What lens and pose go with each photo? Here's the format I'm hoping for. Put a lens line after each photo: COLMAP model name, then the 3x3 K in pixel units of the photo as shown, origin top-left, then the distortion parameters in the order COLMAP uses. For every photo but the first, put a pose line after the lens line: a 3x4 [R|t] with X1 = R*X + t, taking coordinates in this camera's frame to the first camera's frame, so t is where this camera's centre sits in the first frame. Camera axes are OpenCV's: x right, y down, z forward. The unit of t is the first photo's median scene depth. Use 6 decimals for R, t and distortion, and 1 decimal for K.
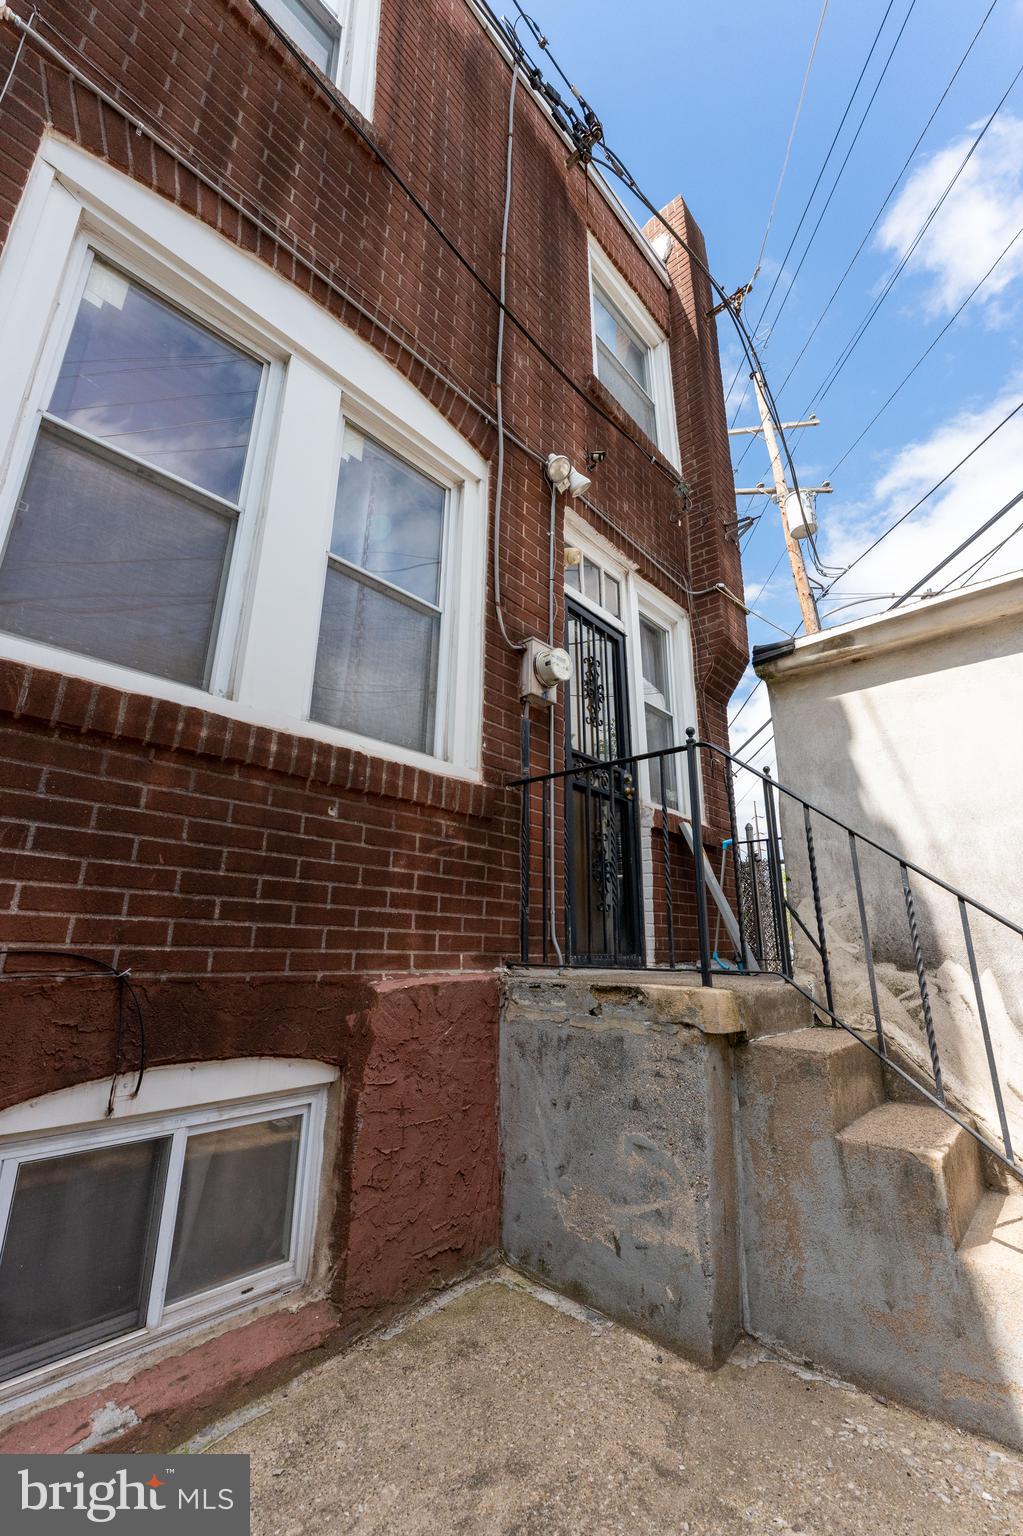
lens RADIAL K [[612.3, 0, 503.5], [0, 612.3, 767.9], [0, 0, 1]] dist [-0.003765, 0.000020]
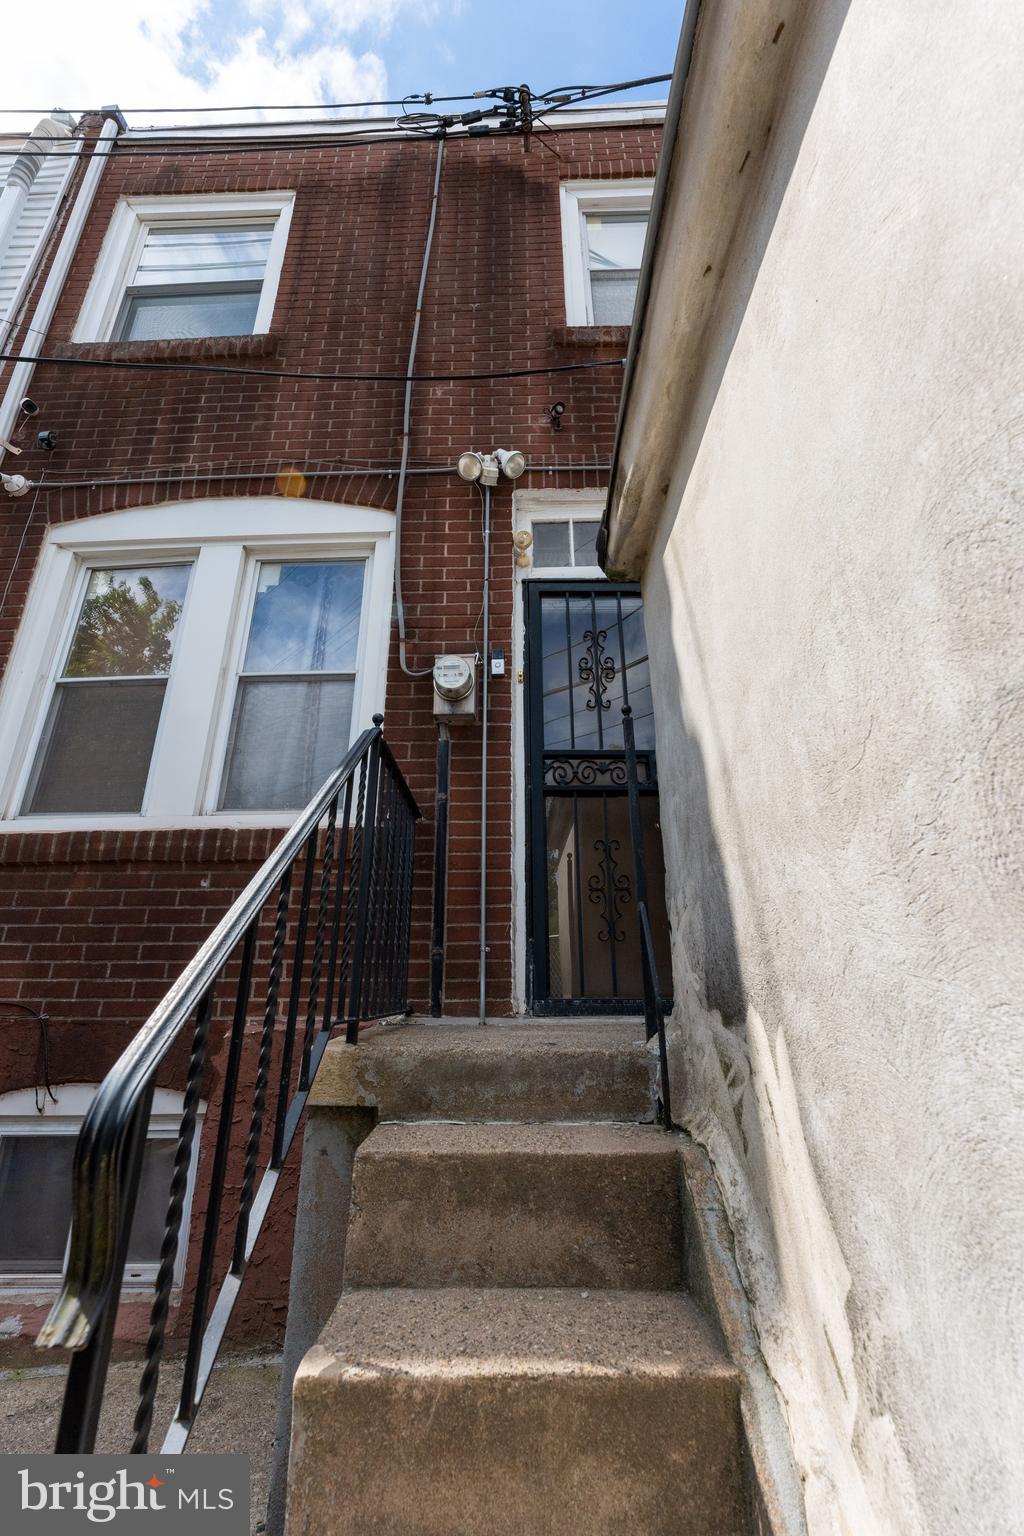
lens RADIAL K [[612.3, 0, 505.3], [0, 612.3, 766.5], [0, 0, 1]] dist [-0.003765, 0.000020]
pose [[0.672452, -0.275837, -0.686821, 1.189770], [0.227608, 0.960060, -0.162727, 0.212546], [0.704275, -0.046900, 0.708376, 0.657653]]
